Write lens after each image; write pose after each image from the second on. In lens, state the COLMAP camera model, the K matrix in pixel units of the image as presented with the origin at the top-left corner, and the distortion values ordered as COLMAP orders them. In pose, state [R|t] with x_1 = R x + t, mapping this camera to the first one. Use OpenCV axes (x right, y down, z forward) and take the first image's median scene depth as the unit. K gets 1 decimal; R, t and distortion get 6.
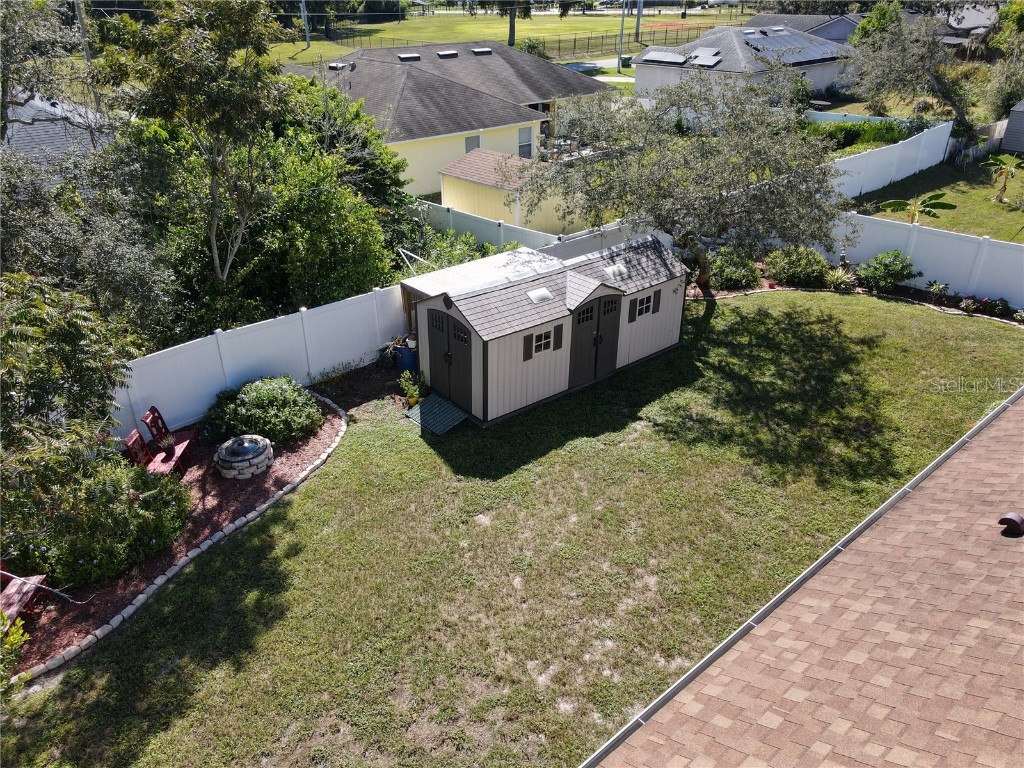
lens RADIAL K [[763.5, 0, 512.0], [0, 763.5, 384.0], [0, 0, 1]] dist [0.012739, 0.006265]
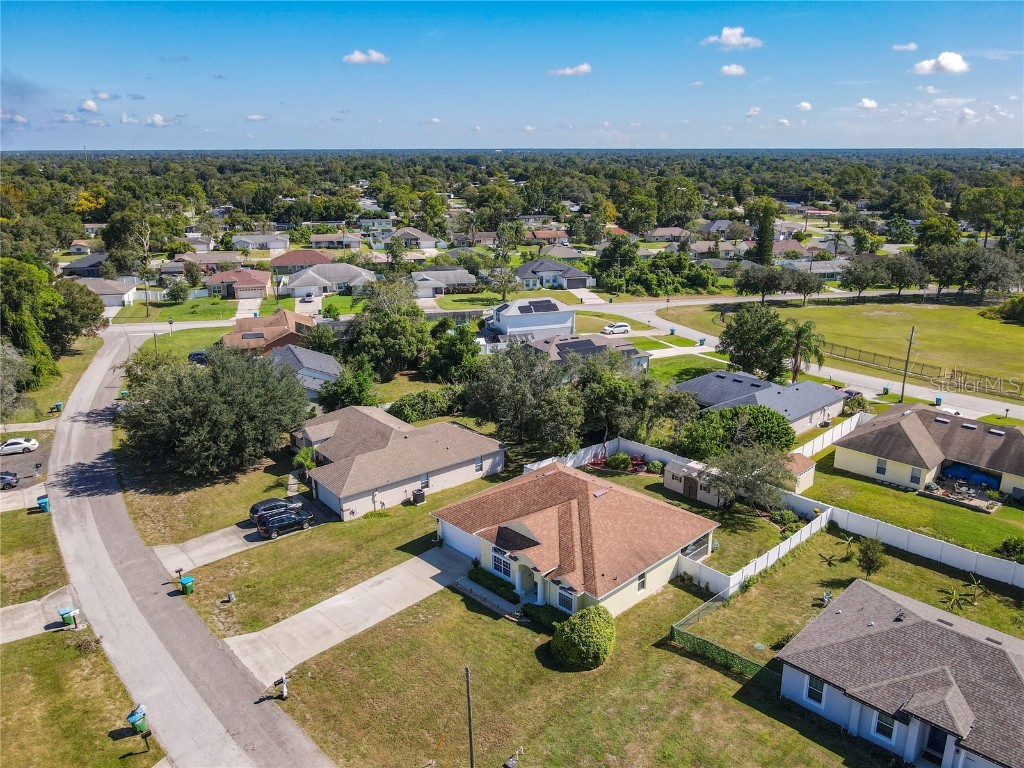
lens RADIAL K [[768.6, 0, 527.2], [0, 768.6, 387.6], [0, 0, 1]] dist [0.002775, 0.003948]
pose [[0.069122, 0.304839, -0.949892, 4.227250], [-0.470254, 0.849703, 0.238466, -1.205982], [0.879820, 0.430208, 0.202085, -0.969522]]
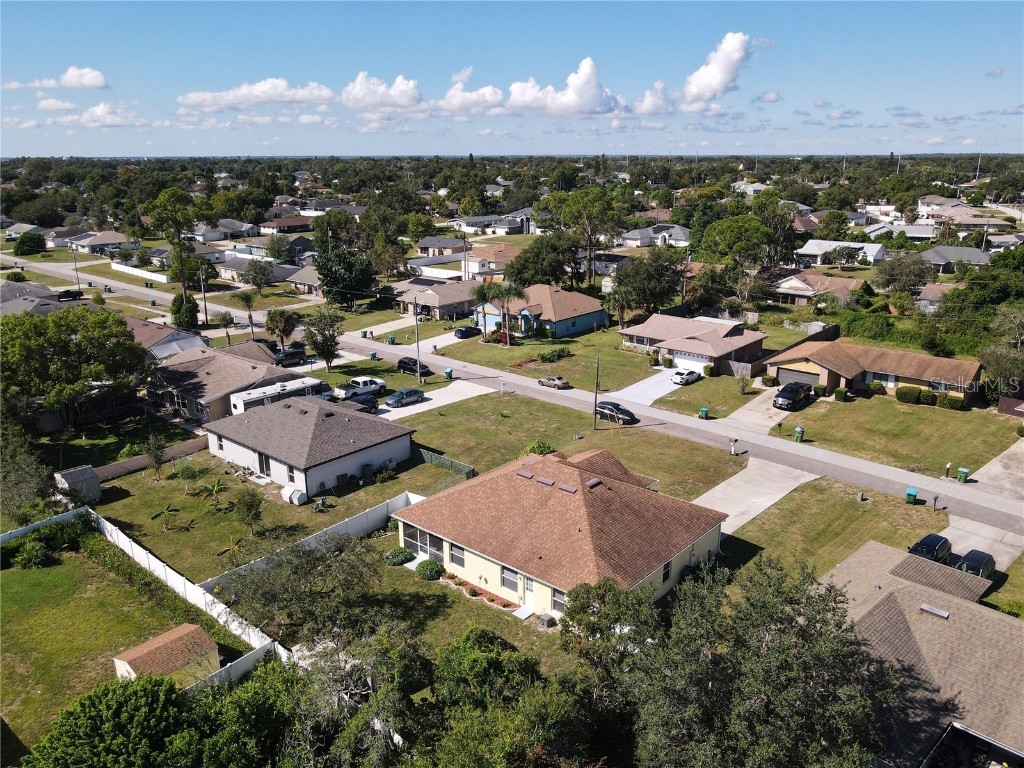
lens RADIAL K [[768.6, 0, 527.2], [0, 768.6, 387.6], [0, 0, 1]] dist [0.002775, 0.003948]
pose [[-0.143486, -0.279586, 0.949338, -2.289652], [0.469608, 0.825153, 0.313991, -1.385671], [-0.871137, 0.490870, 0.012898, 0.119367]]
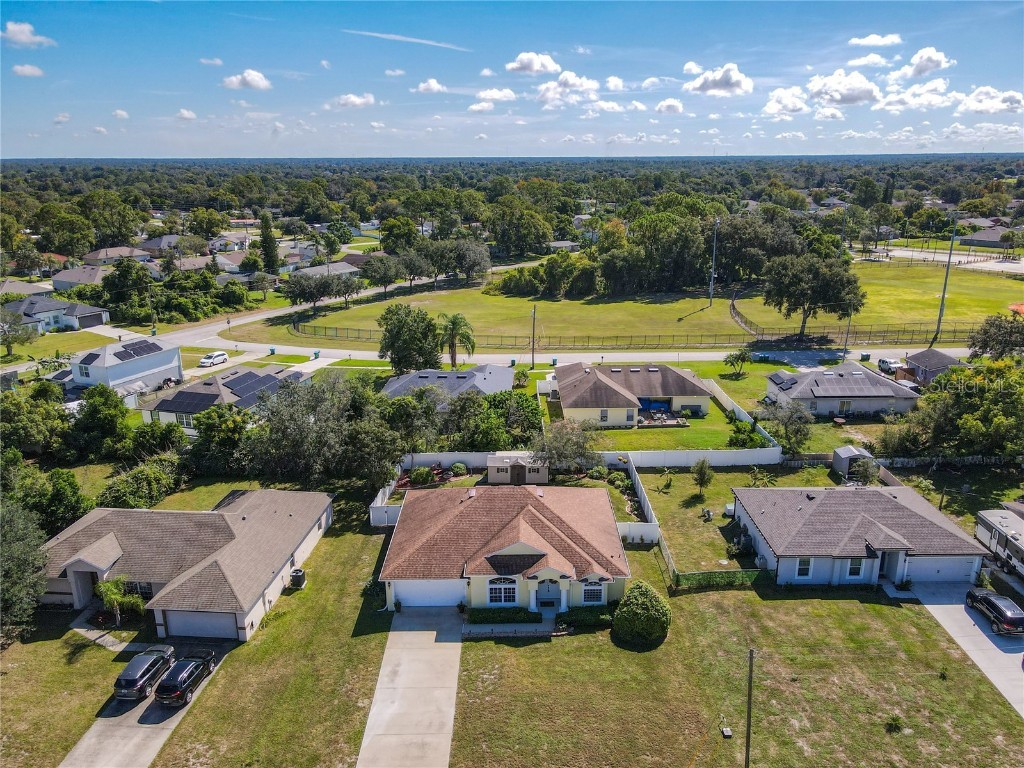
lens RADIAL K [[758.3, 0, 518.4], [0, 758.3, 379.3], [0, 0, 1]] dist [0.018765, 0.002899]
pose [[0.756990, 0.186513, -0.626242, 3.056049], [-0.305607, 0.948173, -0.087020, -0.217077], [0.577555, 0.257257, 0.774757, -2.853652]]
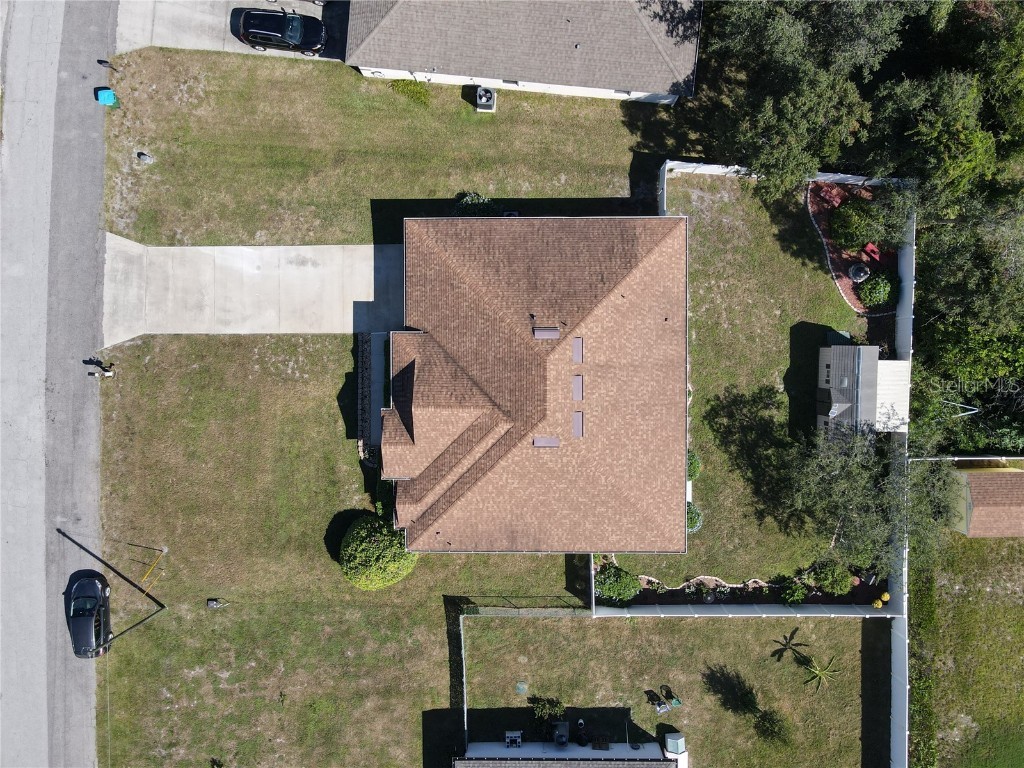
lens RADIAL K [[716.1, 0, 509.4], [0, 716.1, 375.8], [0, 0, 1]] dist [0.011659, 0.003710]
pose [[-0.656600, 0.753238, 0.038849, 0.676045], [-0.326762, -0.330506, 0.885433, -1.906132], [0.679782, 0.568681, 0.463140, -0.906691]]
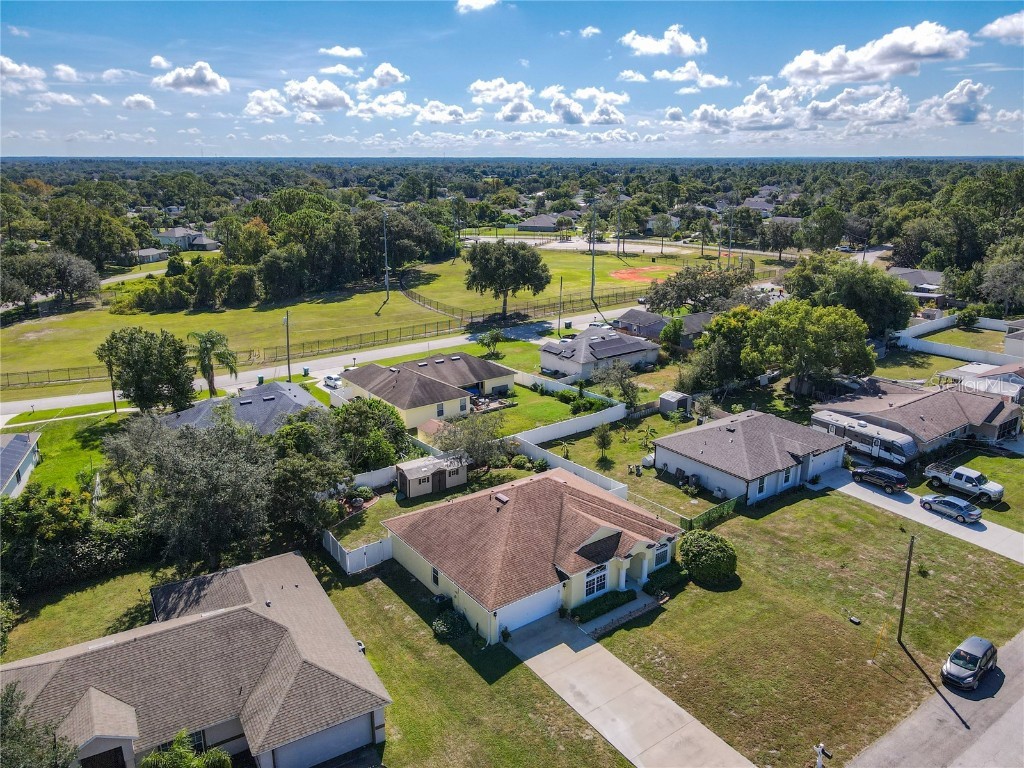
lens RADIAL K [[758.3, 0, 518.4], [0, 758.3, 379.3], [0, 0, 1]] dist [0.018765, 0.002899]
pose [[0.996672, 0.027866, -0.076607, 0.920130], [-0.042676, 0.979054, -0.199080, 0.226657], [0.069455, 0.201687, 0.976984, -3.439788]]
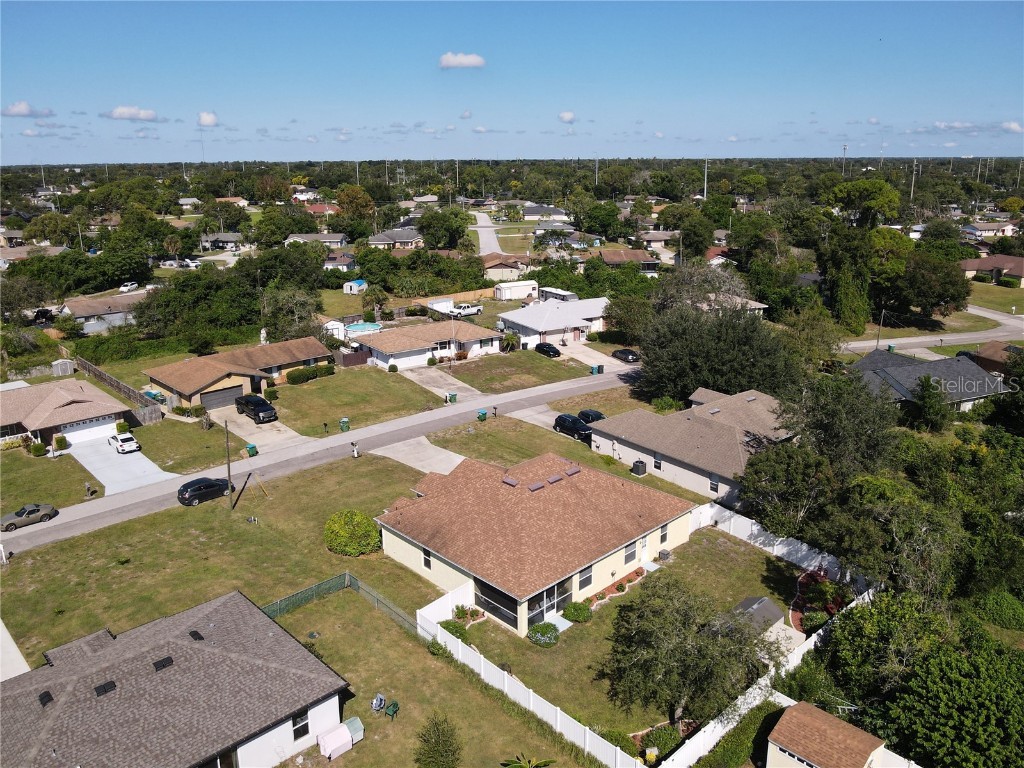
lens RADIAL K [[777.7, 0, 516.2], [0, 777.7, 382.8], [0, 0, 1]] dist [-0.026400, 0.010557]
pose [[-0.998855, 0.029485, -0.037664, 0.931468], [-0.005264, 0.714868, 0.699239, -2.685703], [0.047541, 0.698637, -0.713895, 2.409759]]
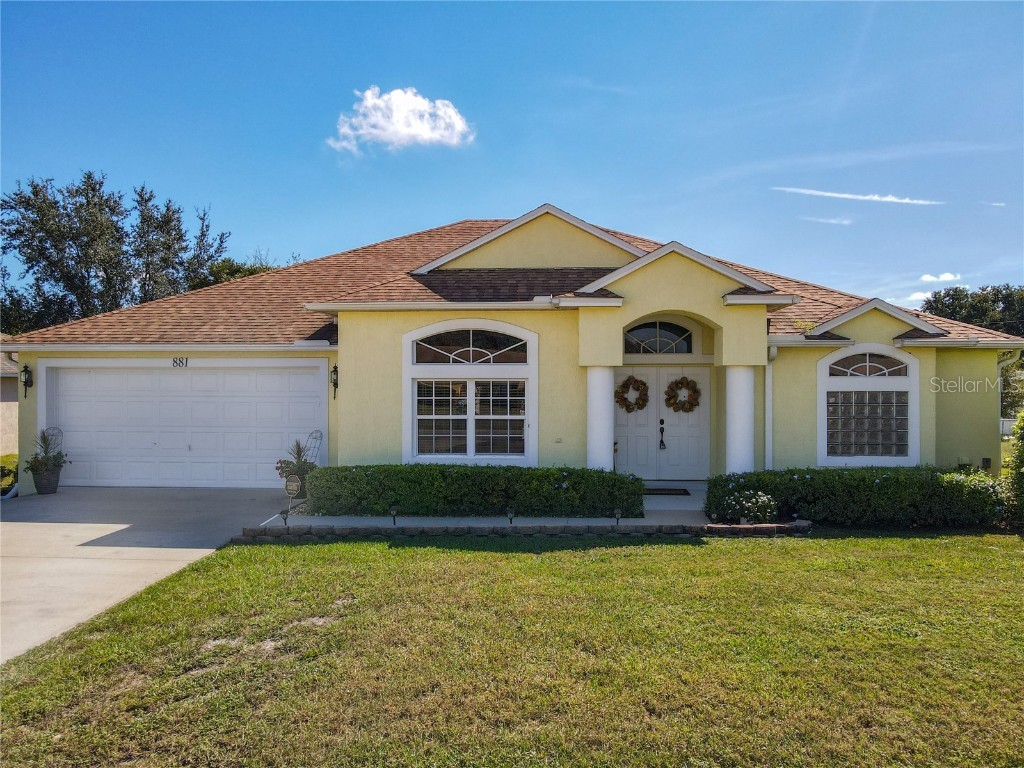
lens RADIAL K [[758.3, 0, 518.4], [0, 758.3, 379.3], [0, 0, 1]] dist [0.018765, 0.002899]
pose [[0.699296, 0.002974, -0.714826, 1.638275], [-0.345007, 0.877215, -0.333861, 0.648251], [0.626064, 0.480088, 0.614459, -0.457798]]
